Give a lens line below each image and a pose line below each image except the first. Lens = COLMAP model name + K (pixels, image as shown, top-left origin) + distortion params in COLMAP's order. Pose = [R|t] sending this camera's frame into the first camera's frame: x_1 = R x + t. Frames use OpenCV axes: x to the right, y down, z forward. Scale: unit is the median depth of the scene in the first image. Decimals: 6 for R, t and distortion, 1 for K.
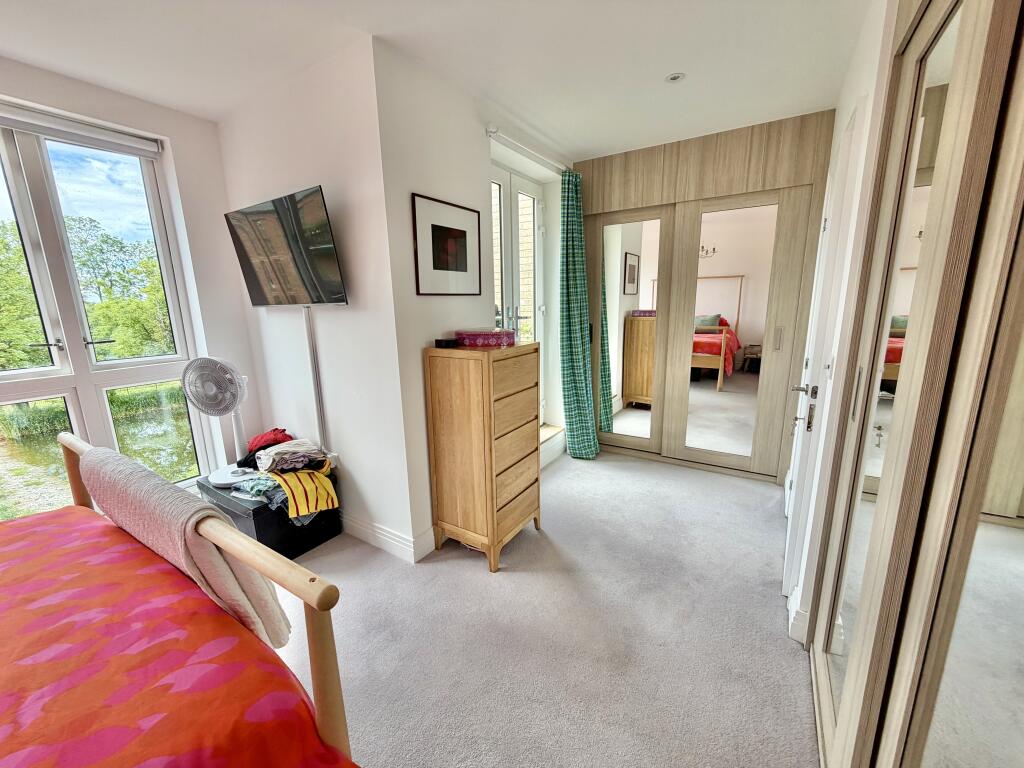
lens RADIAL K [[405.7, 0, 509.3], [0, 405.7, 381.8], [0, 0, 1]] dist [-0.000965, 0.000709]
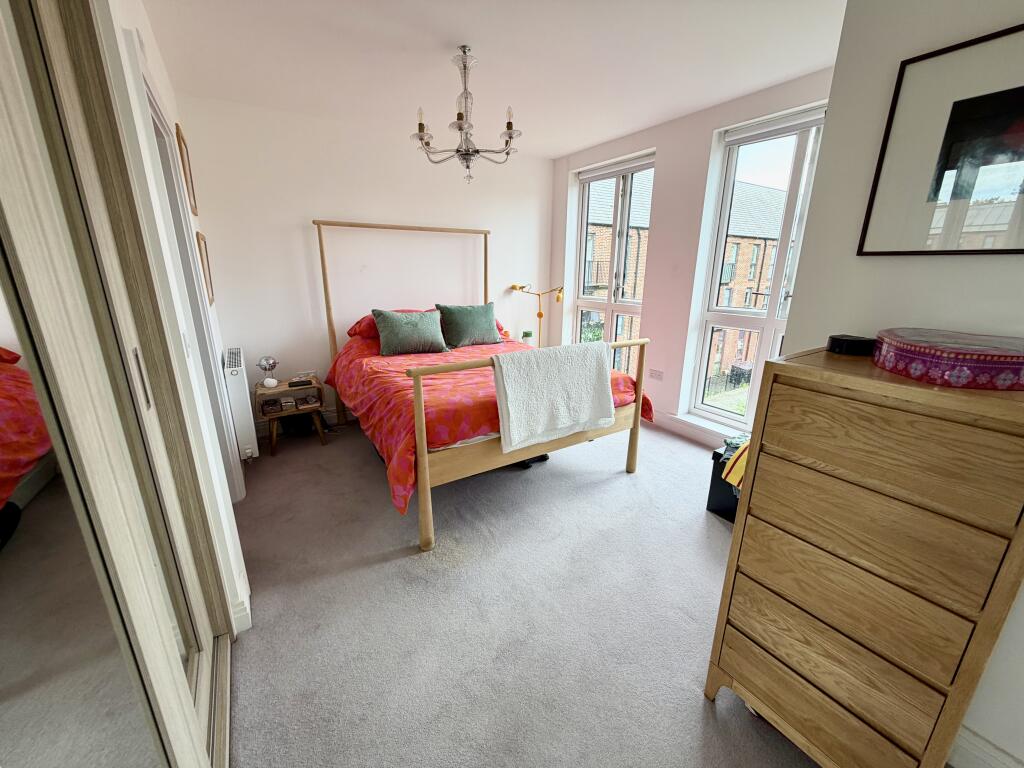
lens RADIAL K [[405.7, 0, 510.9], [0, 405.7, 383.1], [0, 0, 1]] dist [-0.000965, 0.000709]
pose [[-0.412235, 0.266646, -0.871184, 0.513564], [-0.180788, 0.913258, 0.365070, -0.160610], [0.892960, 0.307994, -0.328271, 0.766674]]
